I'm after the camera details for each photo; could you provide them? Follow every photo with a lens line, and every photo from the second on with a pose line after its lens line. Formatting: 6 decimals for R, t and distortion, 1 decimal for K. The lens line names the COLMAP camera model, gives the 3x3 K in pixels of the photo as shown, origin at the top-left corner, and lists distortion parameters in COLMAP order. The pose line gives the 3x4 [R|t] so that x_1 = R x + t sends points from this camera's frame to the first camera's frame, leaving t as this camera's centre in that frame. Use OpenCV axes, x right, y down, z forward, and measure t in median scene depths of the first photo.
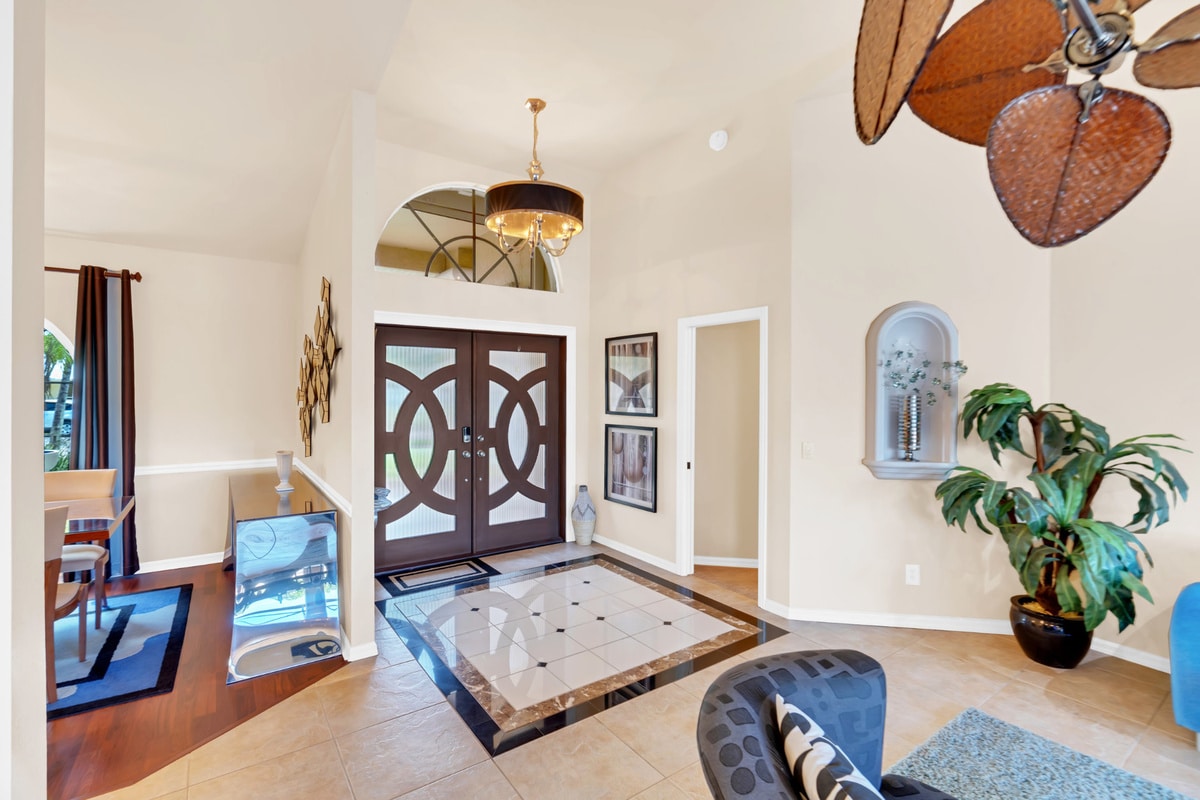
lens RADIAL K [[541.9, 0, 598.4], [0, 541.9, 398.7], [0, 0, 1]] dist [-0.000690, 0.000223]
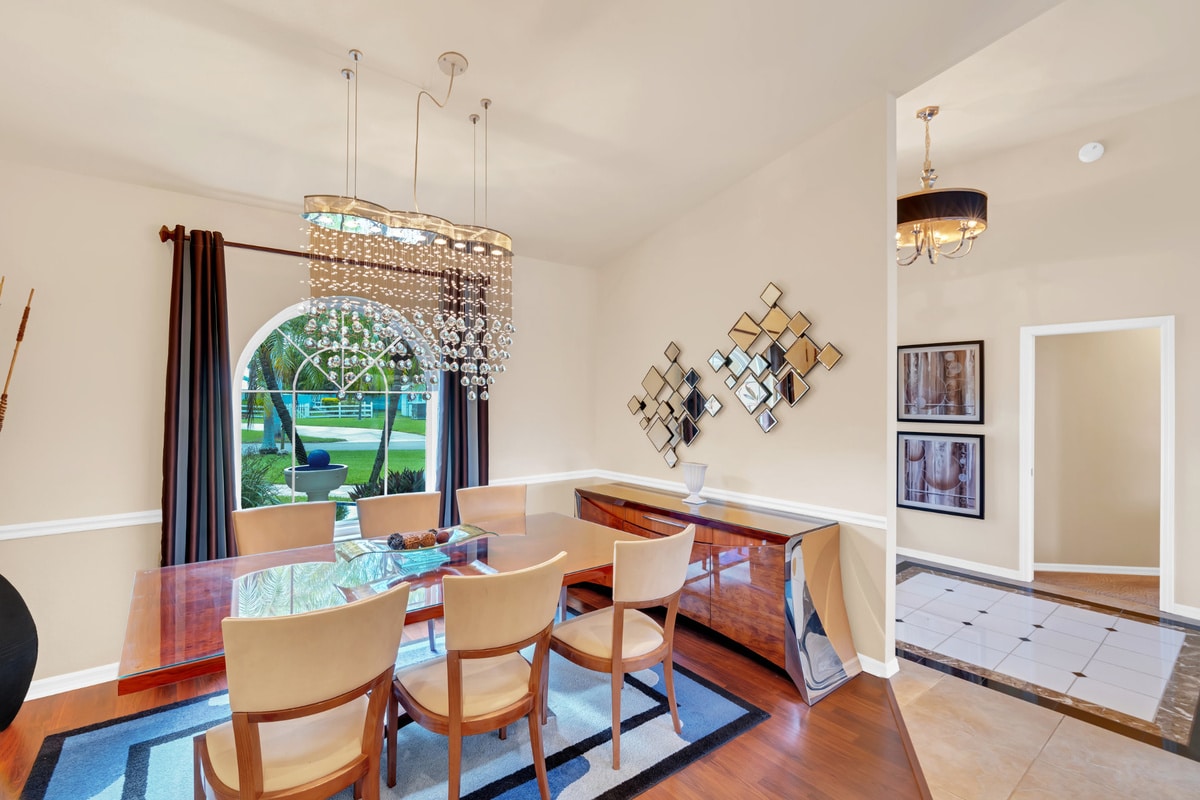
lens RADIAL K [[541.9, 0, 601.3], [0, 541.9, 400.9], [0, 0, 1]] dist [-0.000690, 0.000223]
pose [[0.998272, 0.003594, 0.058660, -0.685301], [-0.003166, 0.999968, -0.007387, -0.000289], [-0.058684, 0.007188, 0.998251, 0.038181]]
